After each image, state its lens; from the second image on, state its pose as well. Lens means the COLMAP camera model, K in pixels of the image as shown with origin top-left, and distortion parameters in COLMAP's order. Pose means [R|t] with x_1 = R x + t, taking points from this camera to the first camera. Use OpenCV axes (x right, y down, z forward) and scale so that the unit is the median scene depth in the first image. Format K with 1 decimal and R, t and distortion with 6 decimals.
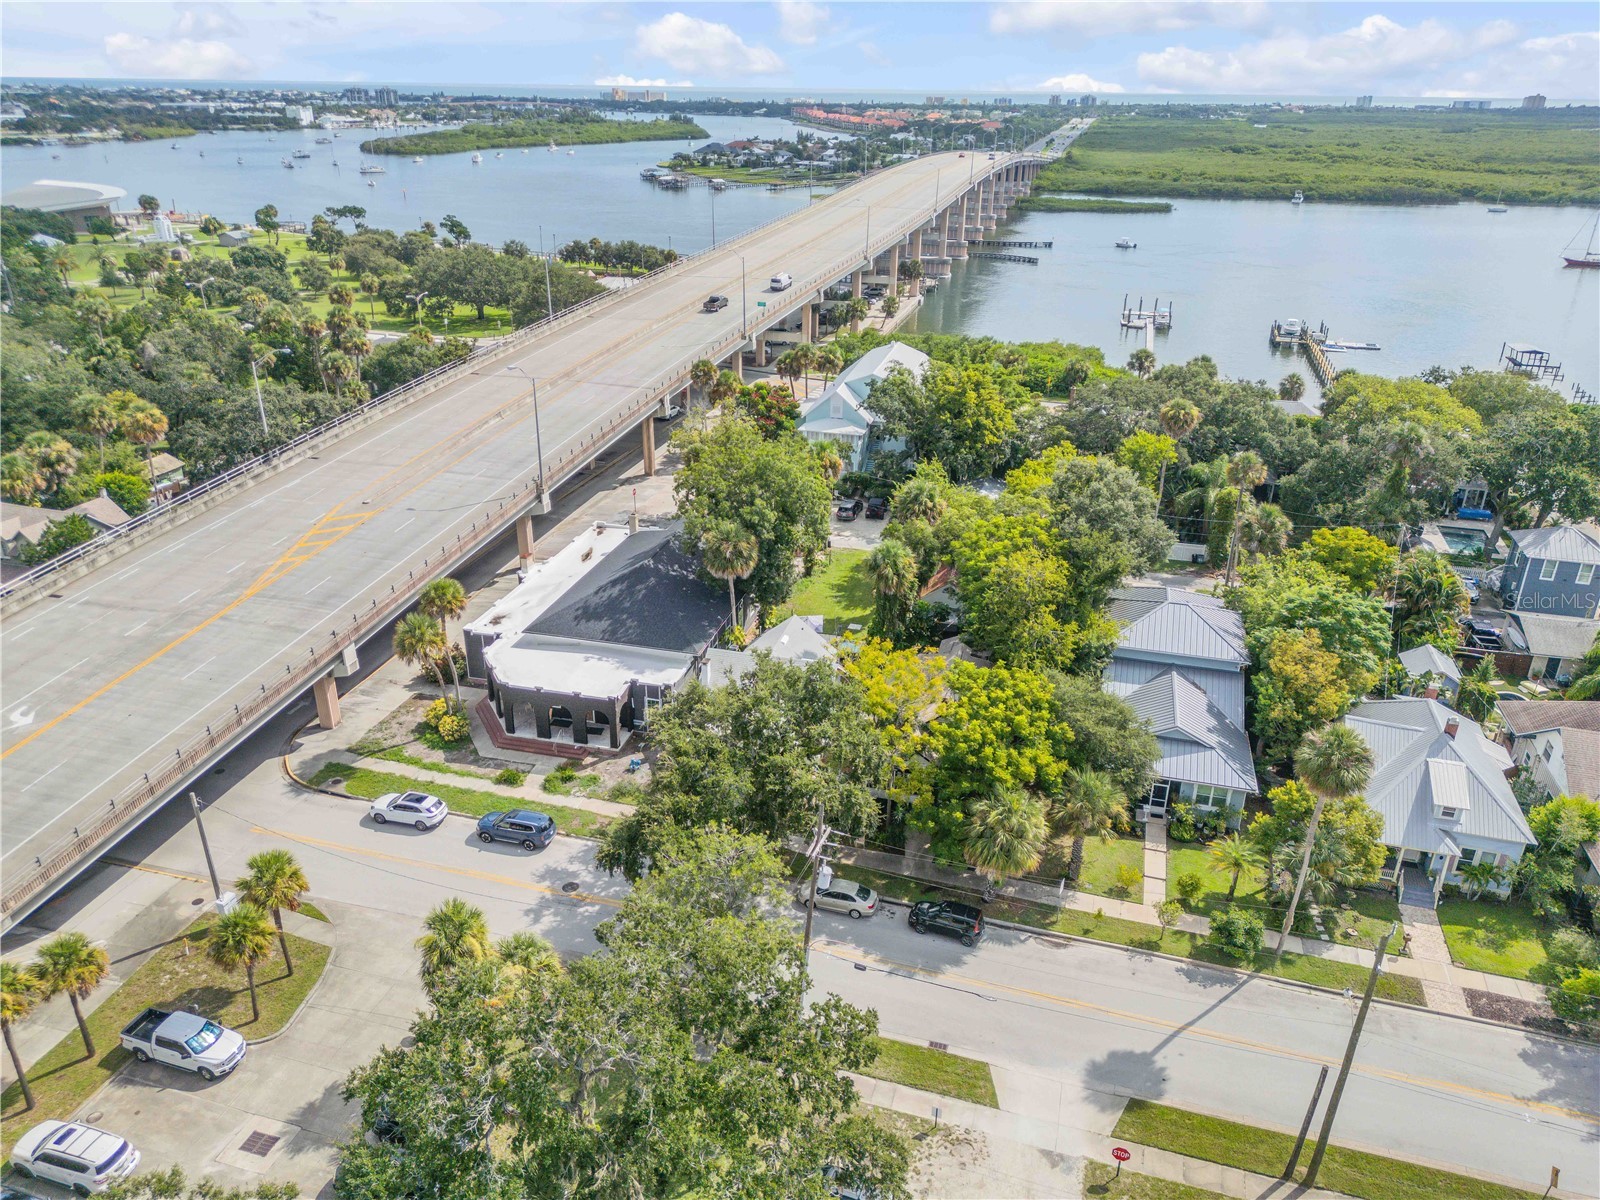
lens RADIAL K [[1116.8, 0, 798.6], [0, 1116.8, 604.6], [0, 0, 1]] dist [0.095486, -0.100815]
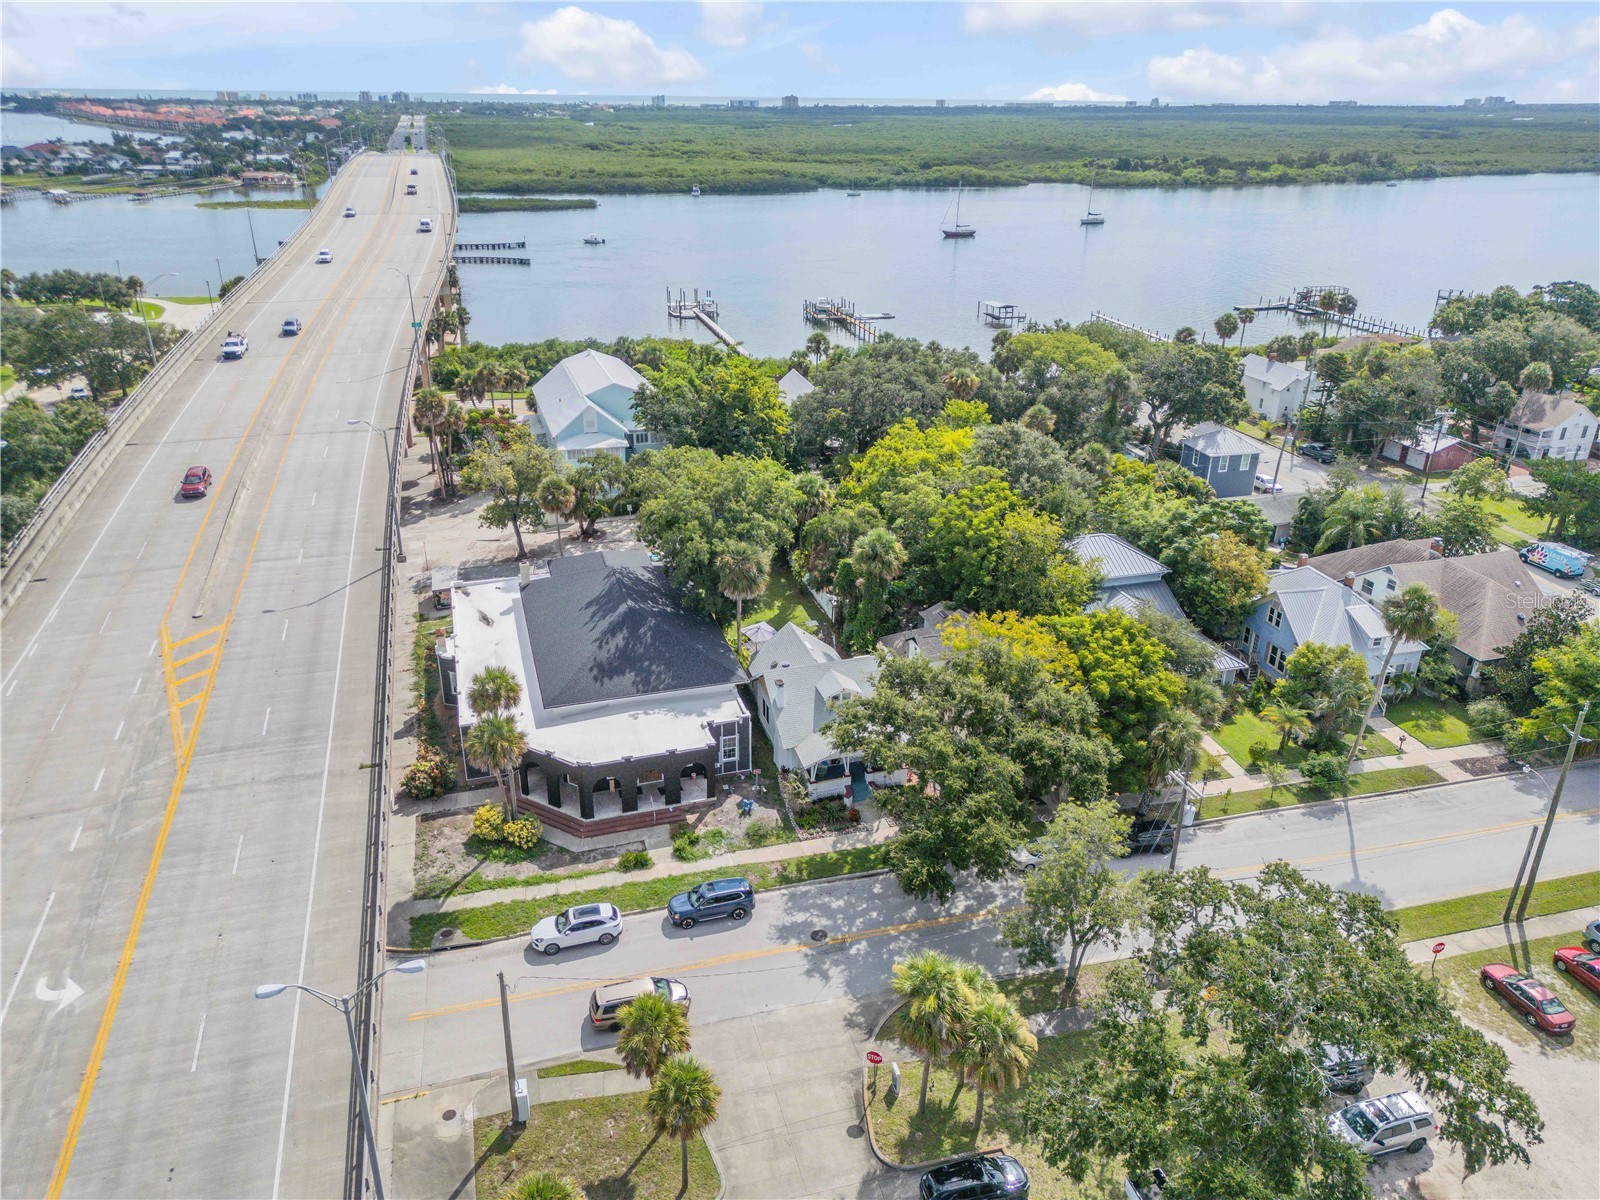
lens RADIAL K [[1116.8, 0, 798.6], [0, 1116.8, 604.6], [0, 0, 1]] dist [0.095486, -0.100815]
pose [[0.851838, -0.217760, 0.476395, -0.478519], [0.216729, 0.974512, 0.057917, -0.063360], [-0.476865, 0.053913, 0.877322, 0.123931]]
